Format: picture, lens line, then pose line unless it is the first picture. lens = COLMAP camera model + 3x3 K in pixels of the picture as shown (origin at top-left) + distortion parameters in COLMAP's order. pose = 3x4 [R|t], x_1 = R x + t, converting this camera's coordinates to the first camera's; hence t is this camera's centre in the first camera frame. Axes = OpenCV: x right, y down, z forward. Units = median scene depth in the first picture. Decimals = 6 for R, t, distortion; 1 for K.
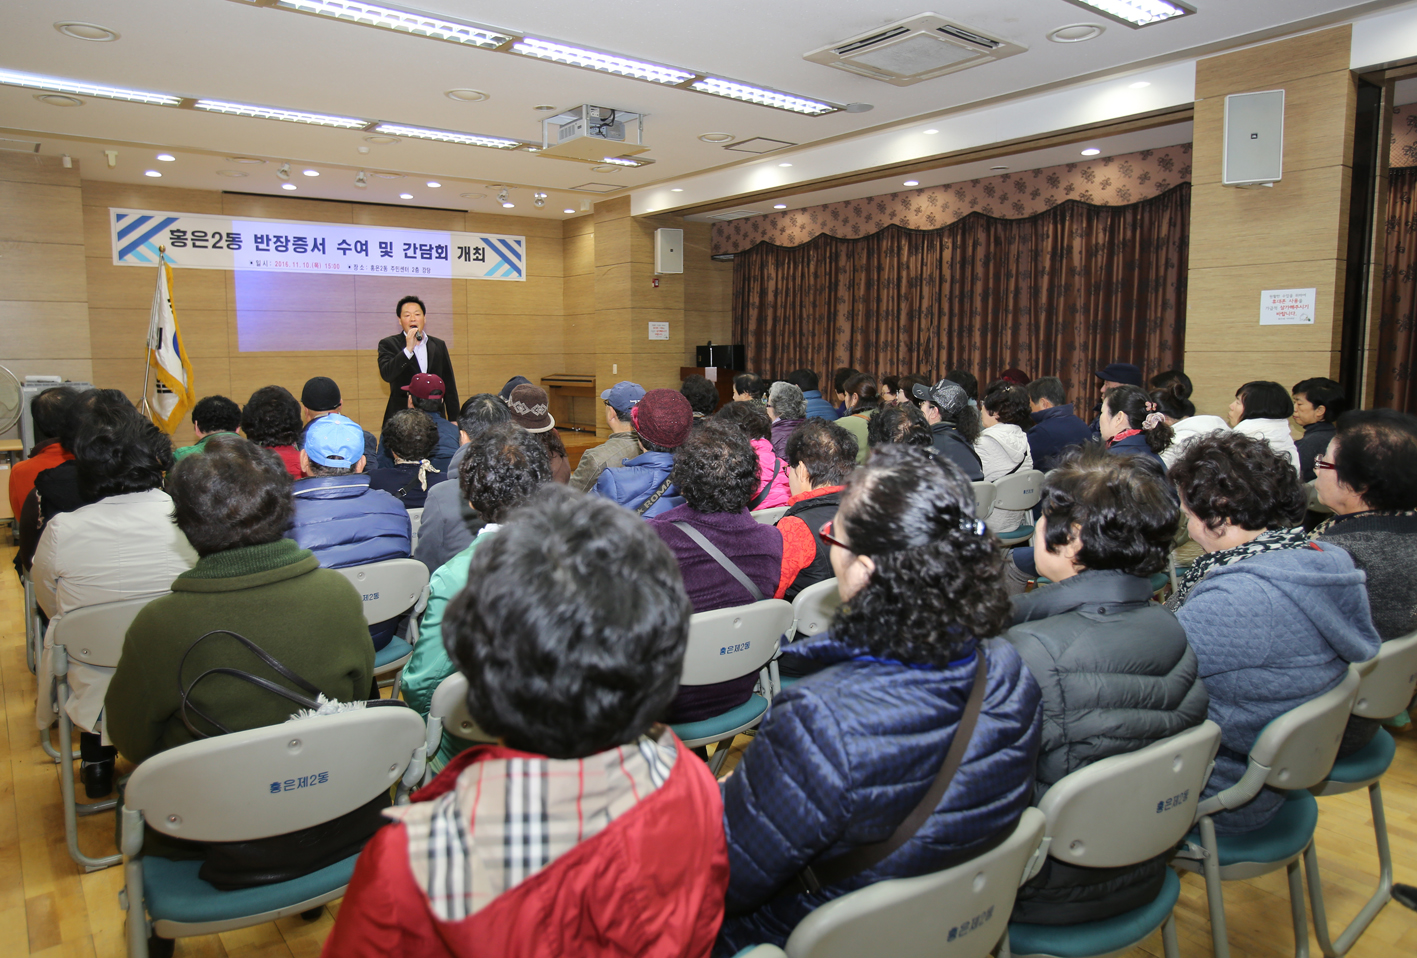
lens RADIAL K [[892.5, 0, 673.1], [0, 892.5, 452.9], [0, 0, 1]] dist [-0.055355, 0.045859]
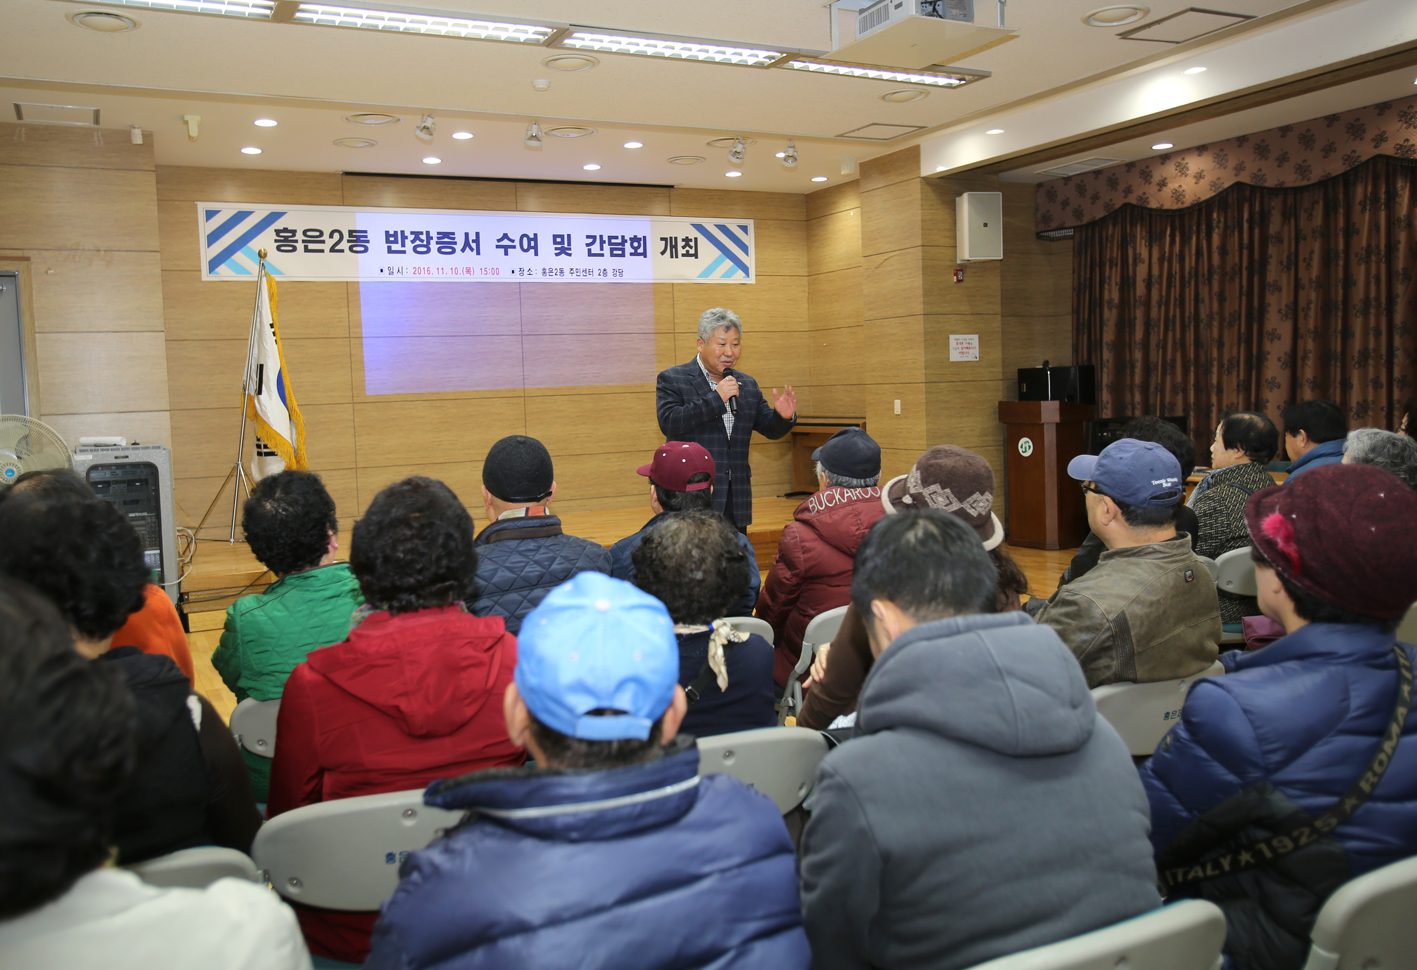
lens RADIAL K [[1165.4, 0, 708.5], [0, 1165.4, 485.0], [0, 0, 1]] dist [-0.052614, 0.076758]
pose [[0.984889, -0.014493, -0.172578, -0.057461], [0.009938, 0.999580, -0.027225, -0.013687], [0.172900, 0.025099, 0.984620, 0.124502]]
